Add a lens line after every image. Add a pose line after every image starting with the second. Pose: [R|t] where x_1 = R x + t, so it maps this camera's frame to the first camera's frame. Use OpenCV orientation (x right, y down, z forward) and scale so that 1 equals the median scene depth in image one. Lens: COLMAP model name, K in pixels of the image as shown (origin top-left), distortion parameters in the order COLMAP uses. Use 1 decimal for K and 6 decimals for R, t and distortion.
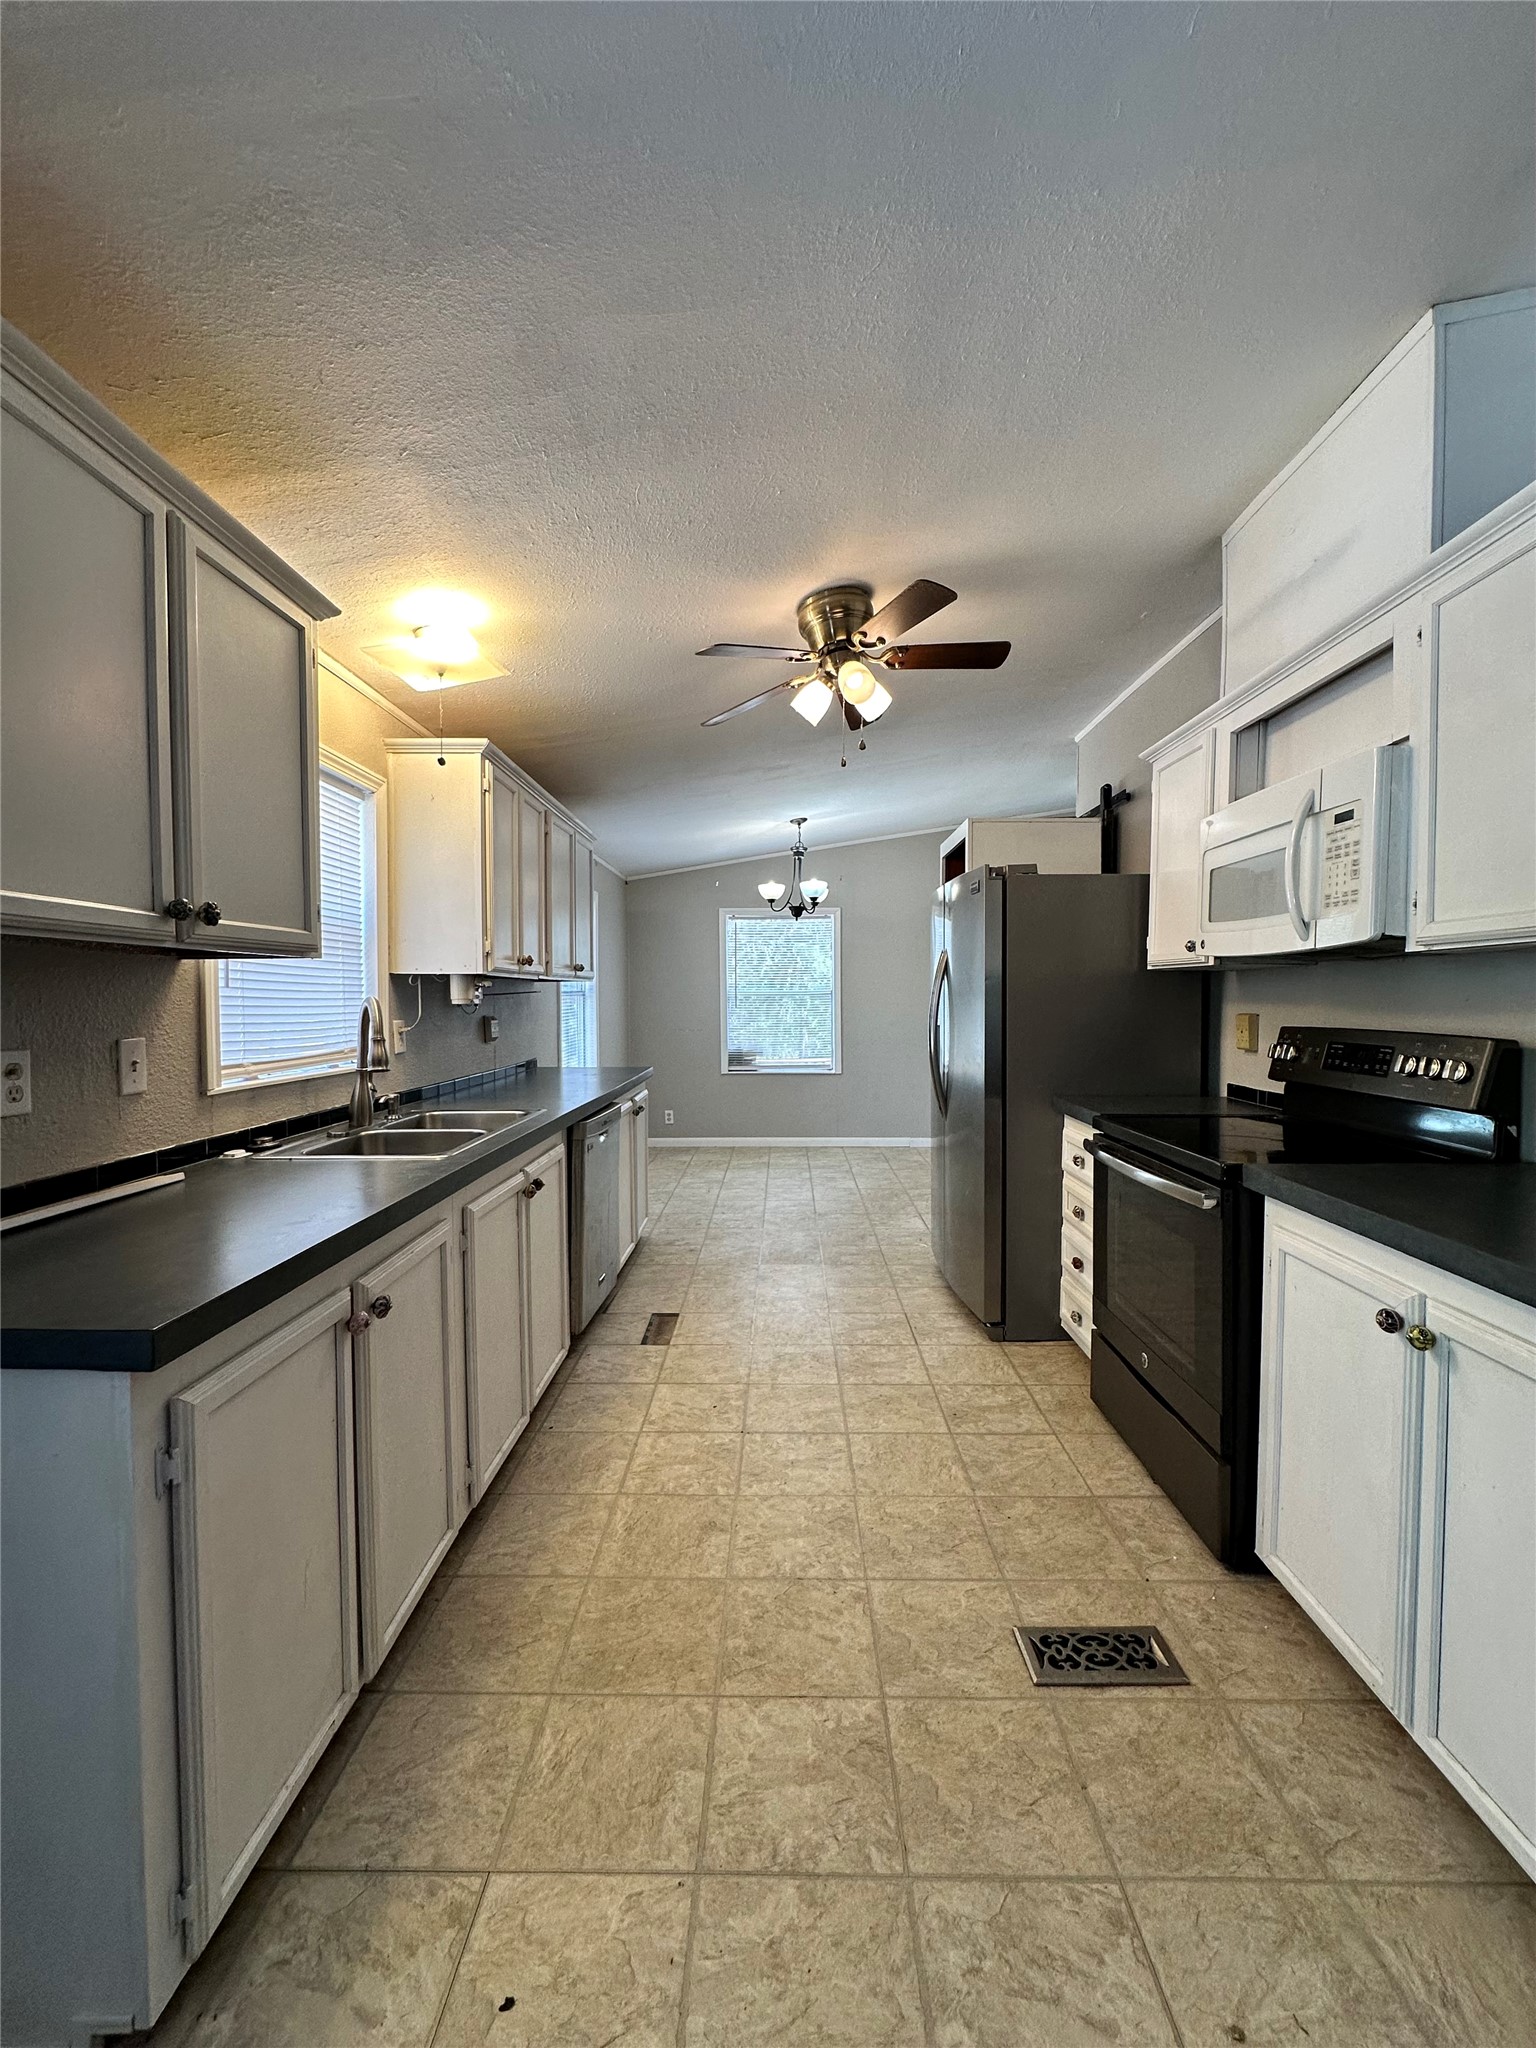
lens RADIAL K [[819.1, 0, 778.0], [0, 819.1, 1014.7], [0, 0, 1]] dist [-0.004077, 0.000073]
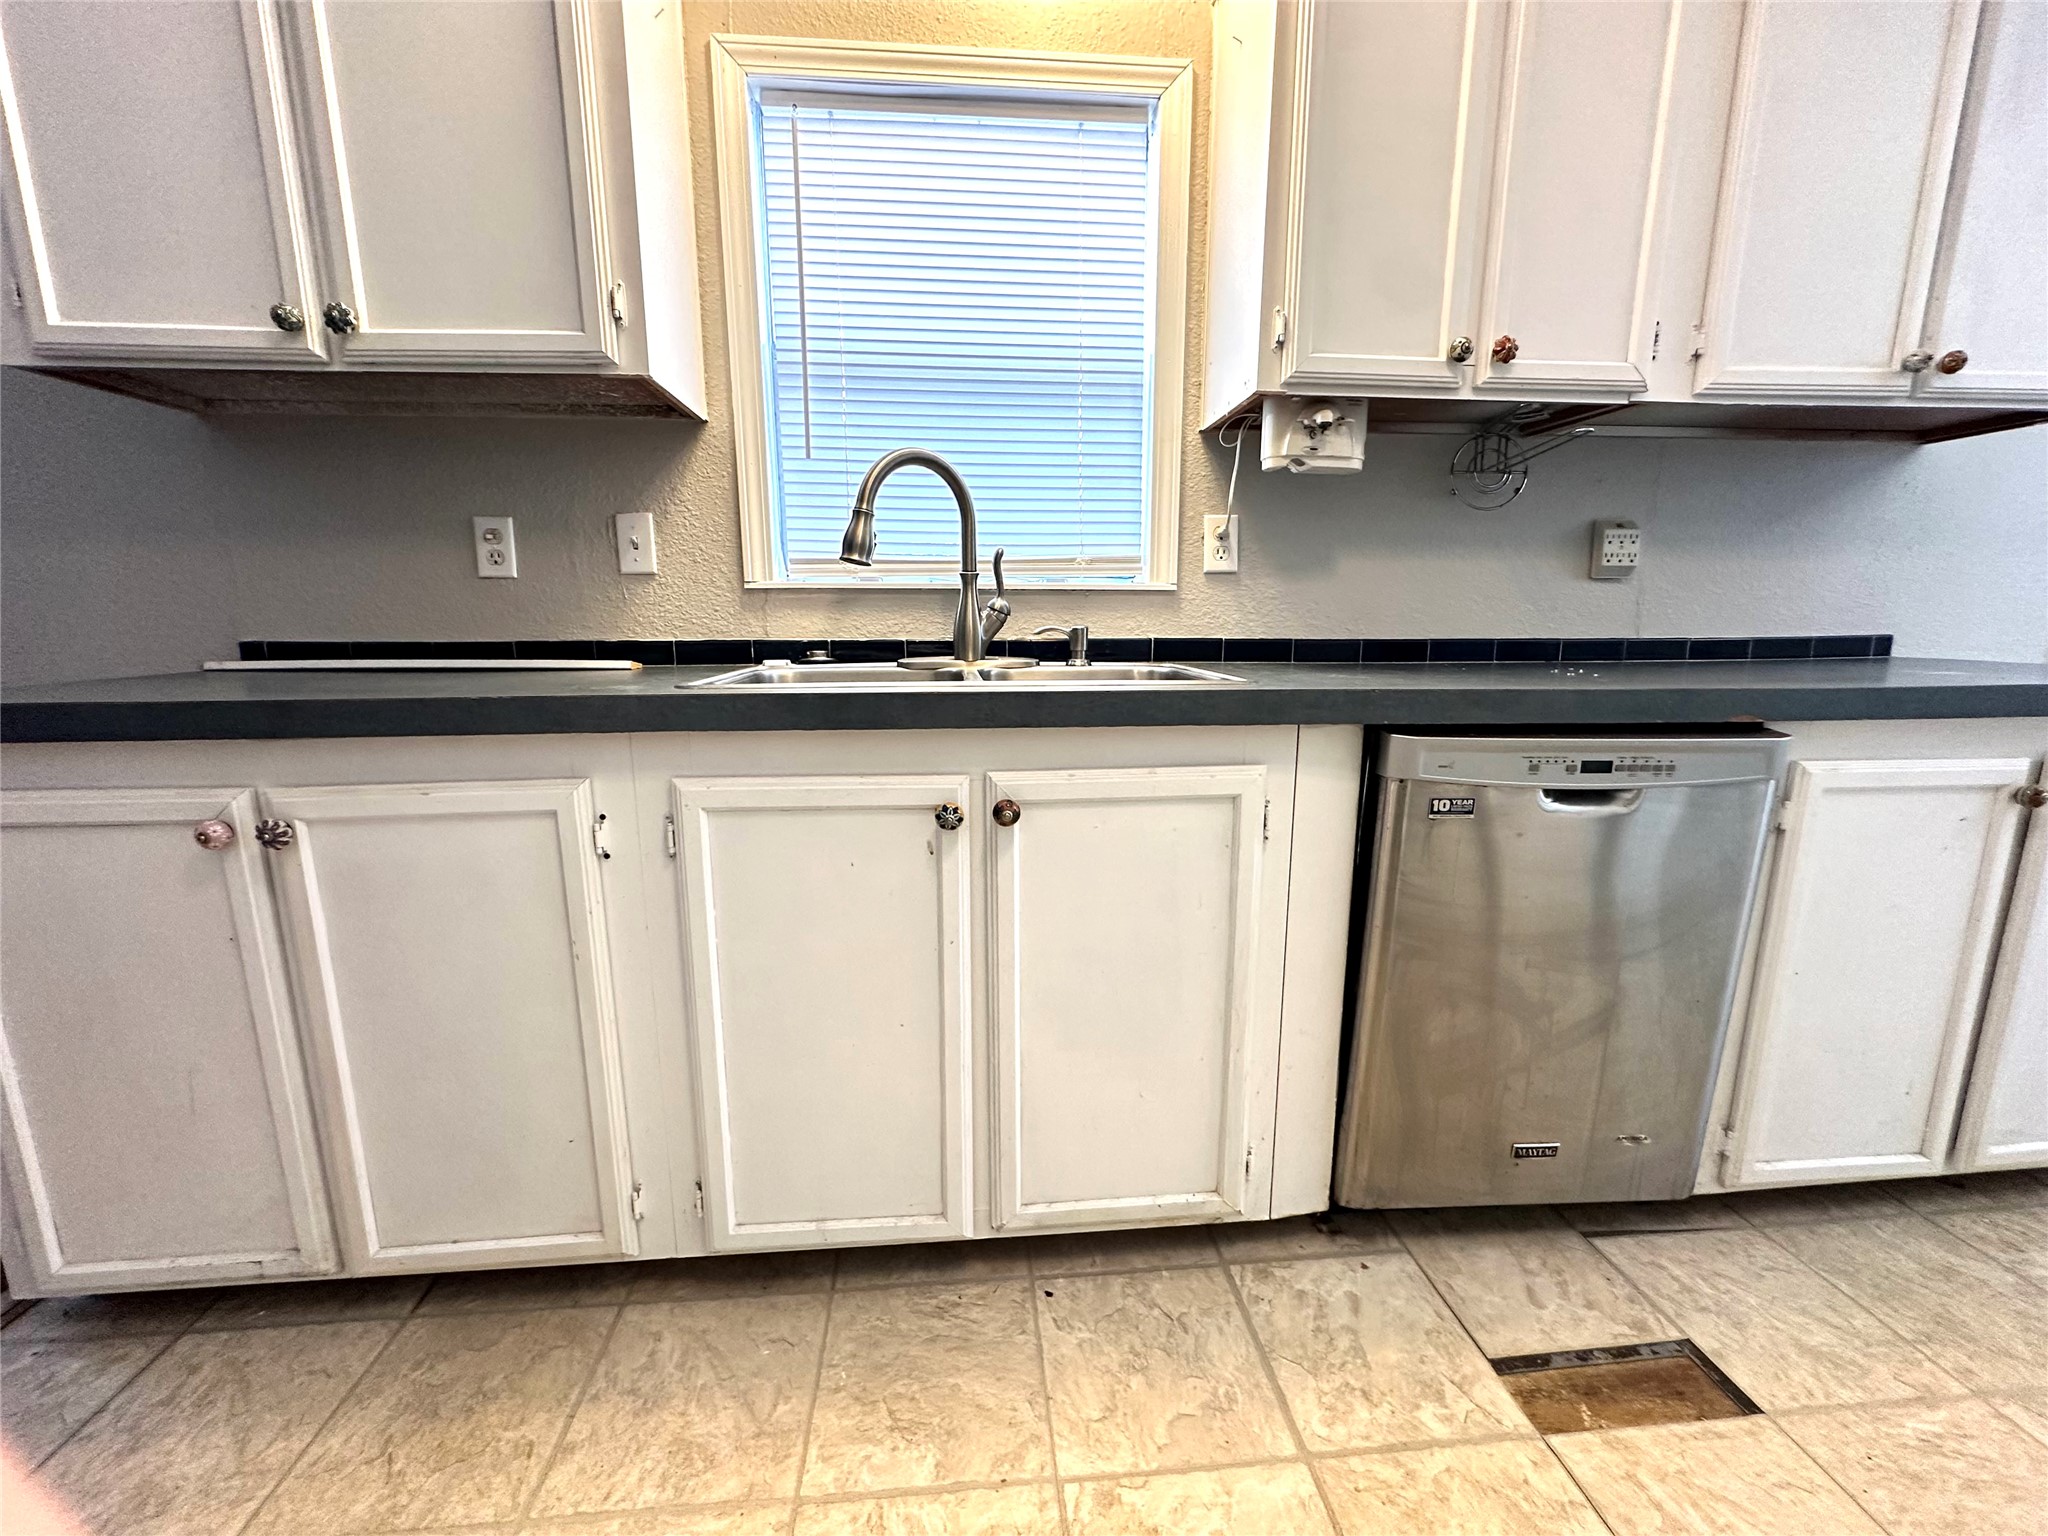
lens RADIAL K [[819.1, 0, 1023.2], [0, 819.1, 764.4], [0, 0, 1]] dist [-0.004077, 0.000073]
pose [[0.093466, 0.179944, -0.979226, 0.042852], [-0.018470, 0.983676, 0.178998, 0.026068], [0.995451, 0.001356, 0.095264, 0.258190]]
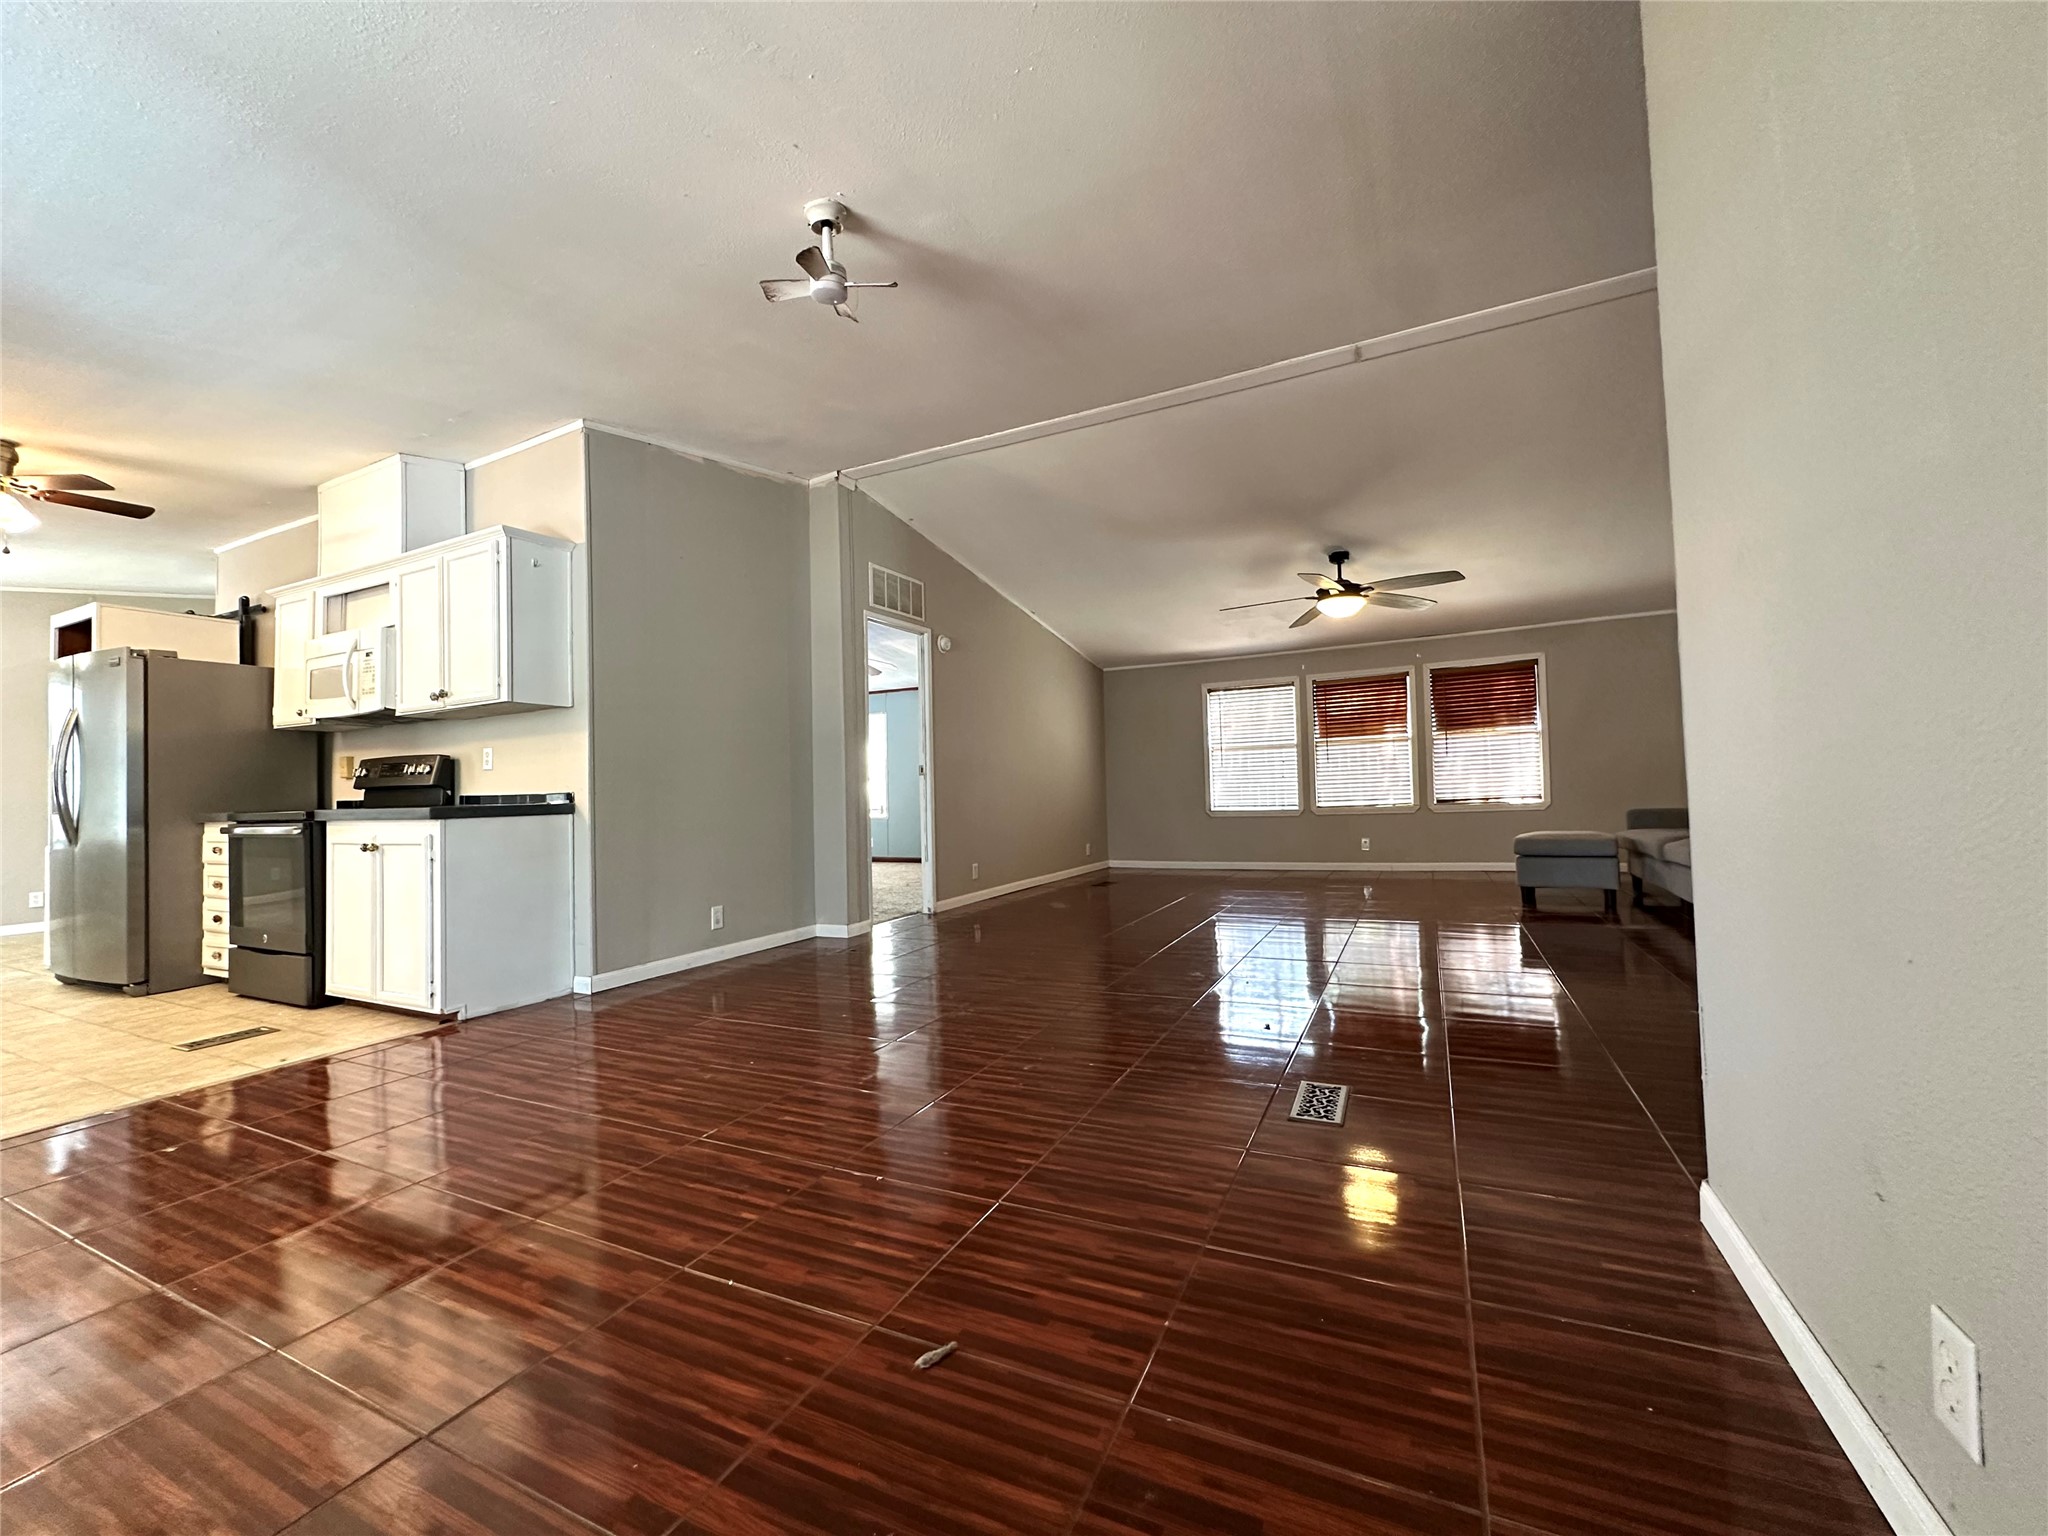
lens RADIAL K [[819.1, 0, 1013.3], [0, 819.1, 762.3], [0, 0, 1]] dist [-0.004077, 0.000073]
pose [[0.440135, 0.014285, 0.897818, -0.526964], [0.047888, 0.998077, -0.039356, 0.222927], [-0.896654, 0.060317, 0.438605, -1.530460]]
